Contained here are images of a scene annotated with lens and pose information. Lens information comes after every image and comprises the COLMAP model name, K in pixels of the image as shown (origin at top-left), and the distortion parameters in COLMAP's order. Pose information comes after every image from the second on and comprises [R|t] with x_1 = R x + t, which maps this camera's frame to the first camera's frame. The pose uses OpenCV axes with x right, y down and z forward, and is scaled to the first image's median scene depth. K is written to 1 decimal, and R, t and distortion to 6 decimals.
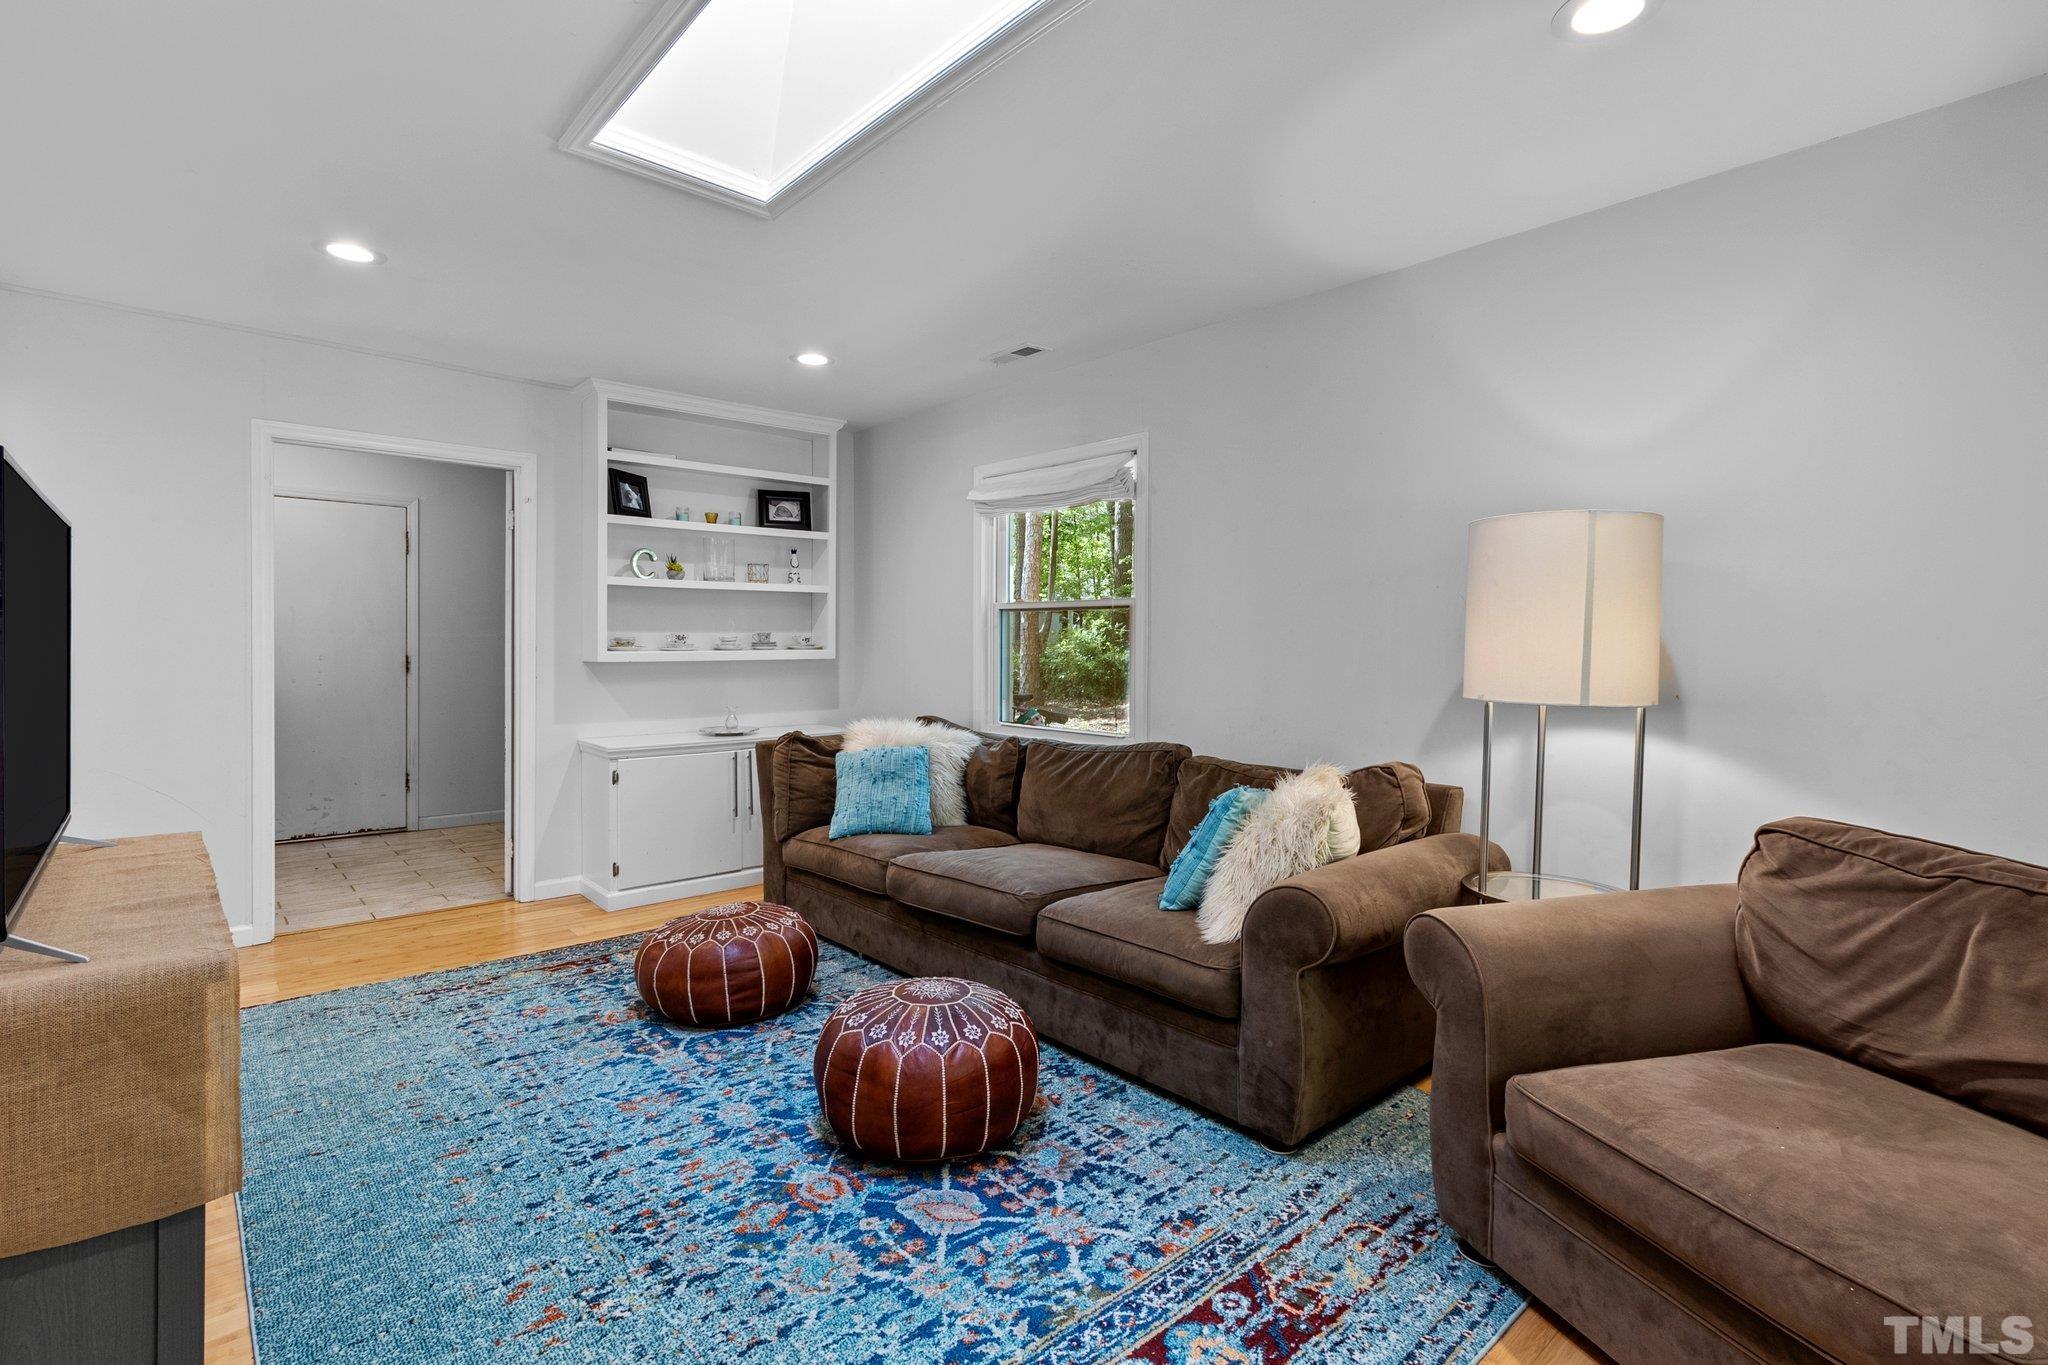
lens RADIAL K [[966.4, 0, 1026.7], [0, 966.4, 653.0], [0, 0, 1]] dist [0.010526, -0.005440]
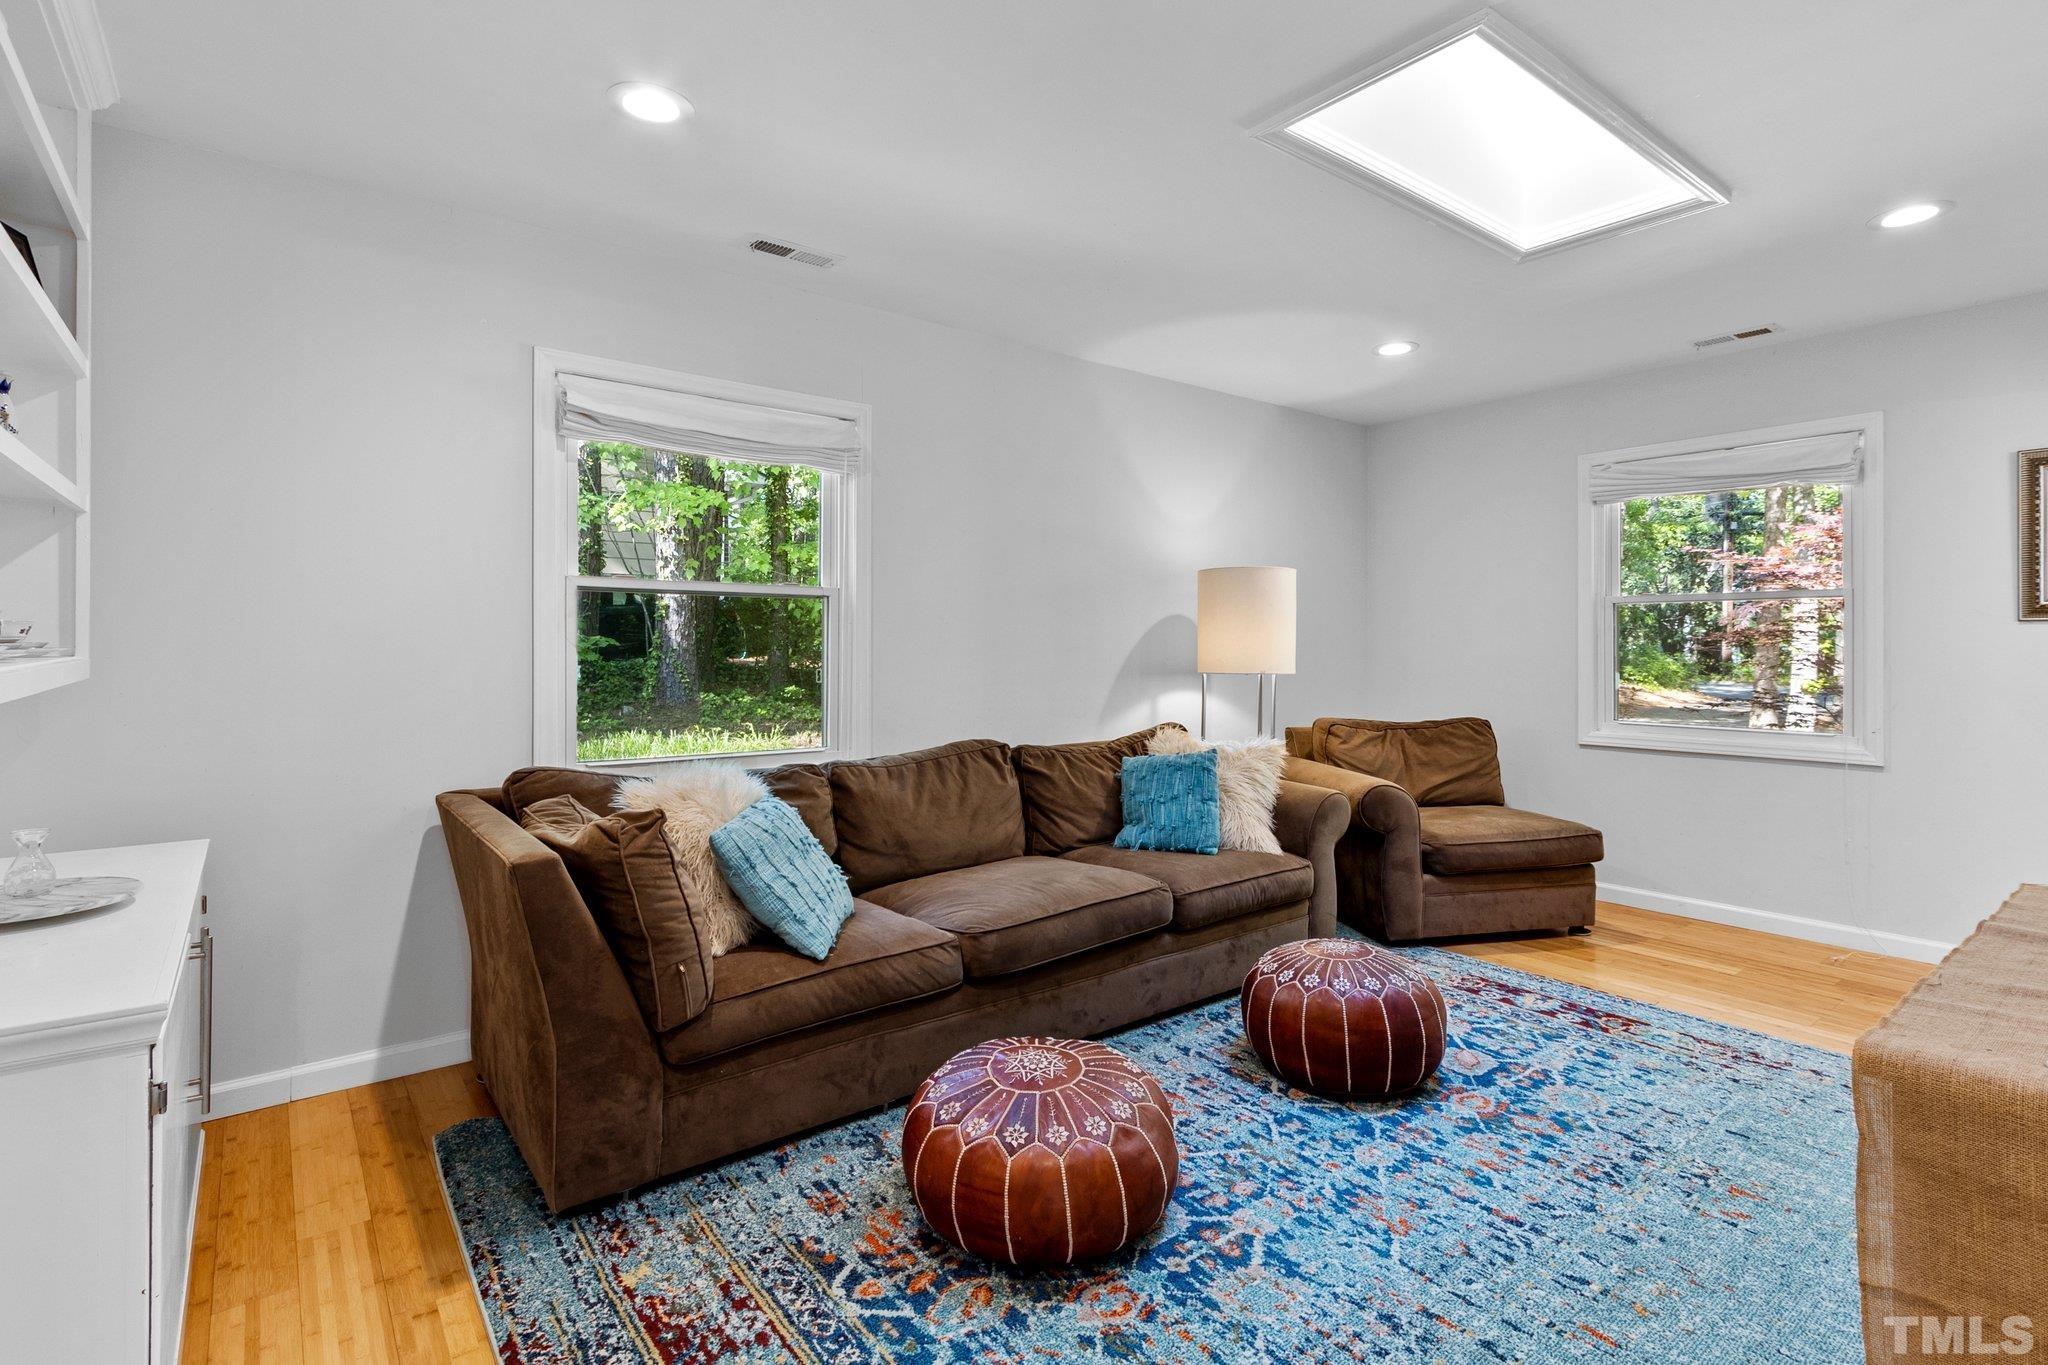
lens RADIAL K [[966.4, 0, 1026.7], [0, 966.4, 653.0], [0, 0, 1]] dist [0.010526, -0.005440]
pose [[0.075301, -0.016872, 0.997018, -1.465496], [0.008116, 0.999834, 0.016307, -0.029333], [-0.997128, 0.006863, 0.075425, 1.484762]]
